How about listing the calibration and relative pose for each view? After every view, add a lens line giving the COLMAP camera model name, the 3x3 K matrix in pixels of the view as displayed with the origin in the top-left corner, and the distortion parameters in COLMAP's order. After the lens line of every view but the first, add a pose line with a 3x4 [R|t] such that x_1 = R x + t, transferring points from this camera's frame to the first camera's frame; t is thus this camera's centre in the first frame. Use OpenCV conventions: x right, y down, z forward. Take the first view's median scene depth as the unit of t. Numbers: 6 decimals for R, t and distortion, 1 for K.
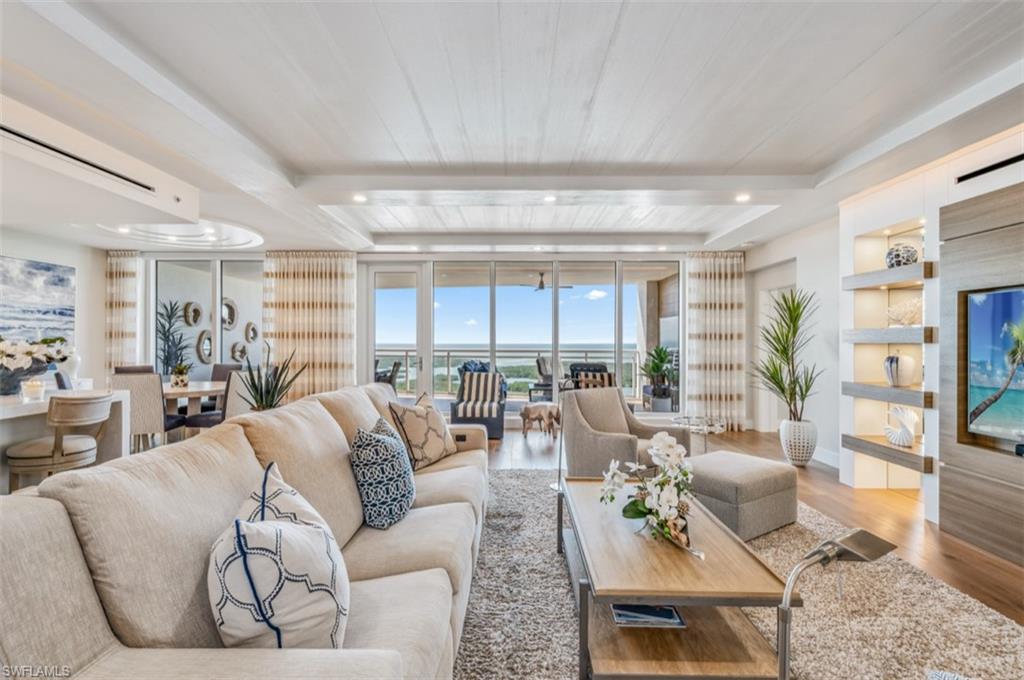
lens RADIAL K [[481.1, 0, 515.9], [0, 481.1, 341.8], [0, 0, 1]] dist [0.004867, -0.000438]
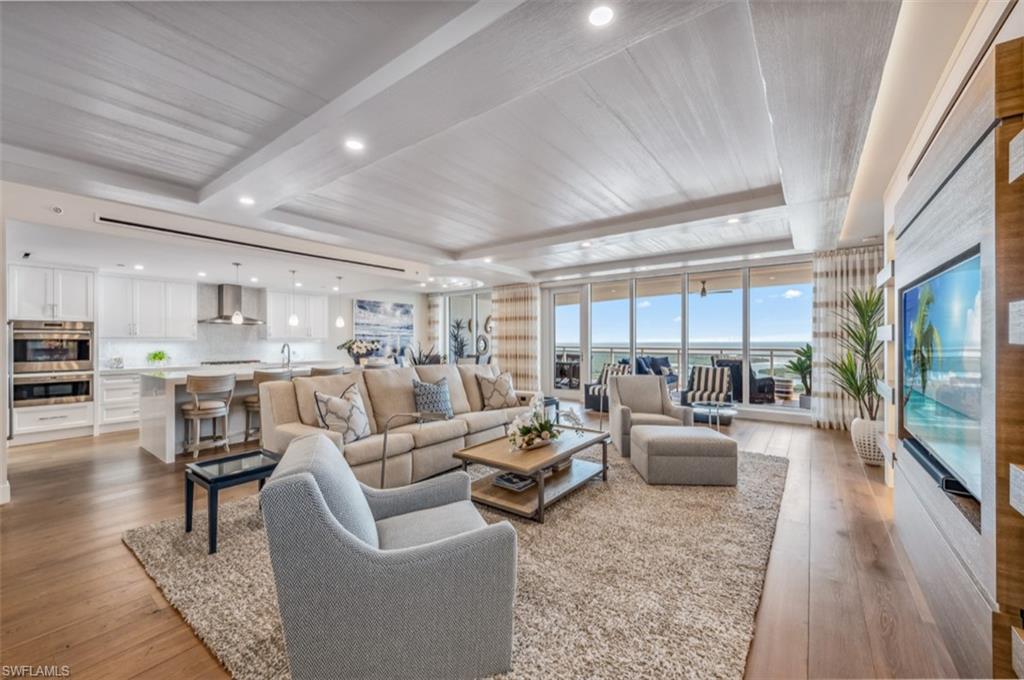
lens RADIAL K [[404.1, 0, 508.7], [0, 404.1, 338.6], [0, 0, 1]] dist [0.000535, 0.000004]
pose [[0.800691, -0.008821, -0.599013, 0.355814], [0.004978, 0.999955, -0.008070, 0.001170], [0.599057, 0.003480, 0.800699, -0.082468]]
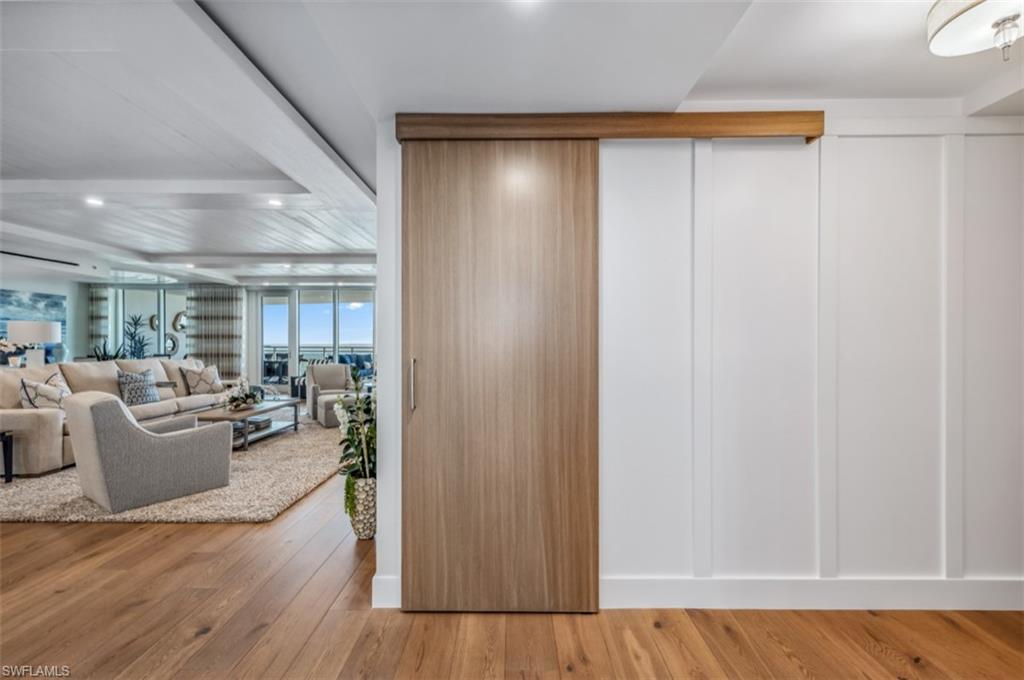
lens RADIAL K [[424.8, 0, 515.2], [0, 424.8, 342.8], [0, 0, 1]] dist [0.001014, 0.000297]
pose [[0.999999, -0.001657, 0.000206, 0.566101], [0.001657, 0.999998, 0.000908, 0.008254], [-0.000207, -0.000907, 1.000000, -0.413975]]
